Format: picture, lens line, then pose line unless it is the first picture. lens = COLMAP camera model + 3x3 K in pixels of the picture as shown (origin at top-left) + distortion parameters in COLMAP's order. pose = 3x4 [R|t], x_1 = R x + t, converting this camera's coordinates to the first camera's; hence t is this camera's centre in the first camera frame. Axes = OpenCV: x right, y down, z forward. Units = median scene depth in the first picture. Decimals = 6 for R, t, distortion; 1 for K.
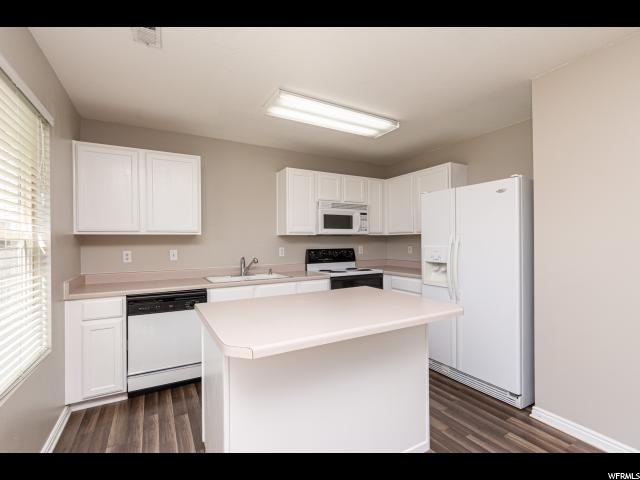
lens RADIAL K [[294.4, 0, 317.2], [0, 294.4, 241.1], [0, 0, 1]] dist [0.010672, 0.001194]
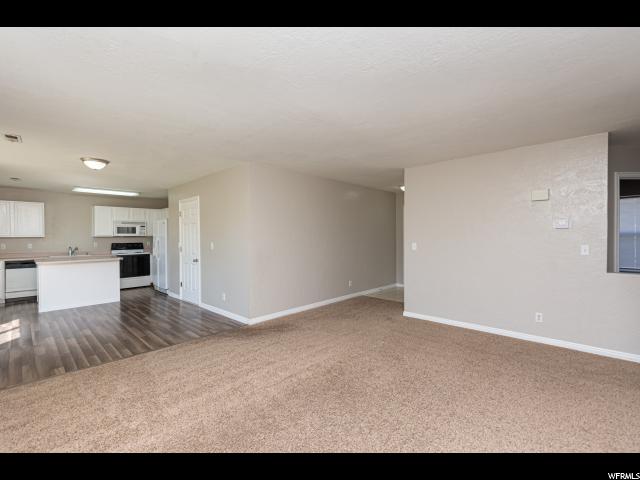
lens RADIAL K [[294.4, 0, 318.1], [0, 294.4, 238.3], [0, 0, 1]] dist [0.010672, 0.001194]
pose [[0.964584, 0.000003, 0.263776, 0.875989], [-0.001264, 0.999989, 0.004611, -0.020065], [-0.263773, -0.004781, 0.964573, -1.495773]]
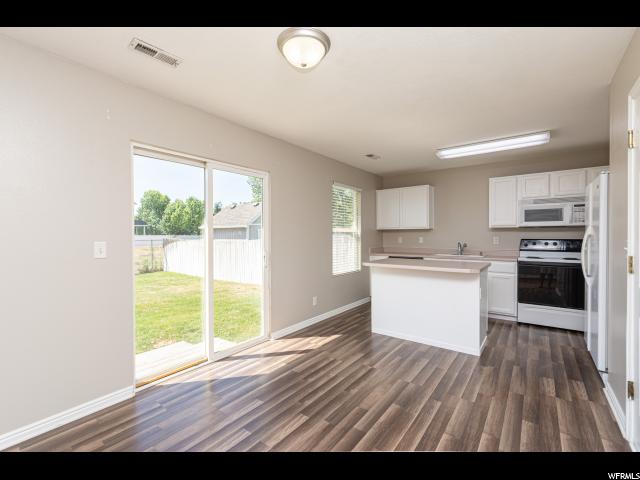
lens RADIAL K [[294.4, 0, 317.3], [0, 294.4, 240.7], [0, 0, 1]] dist [0.010672, 0.001194]
pose [[0.401006, 0.024897, -0.915737, 0.799609], [0.005458, 0.999548, 0.029565, -0.005514], [0.916059, -0.016853, 0.400689, -0.276091]]
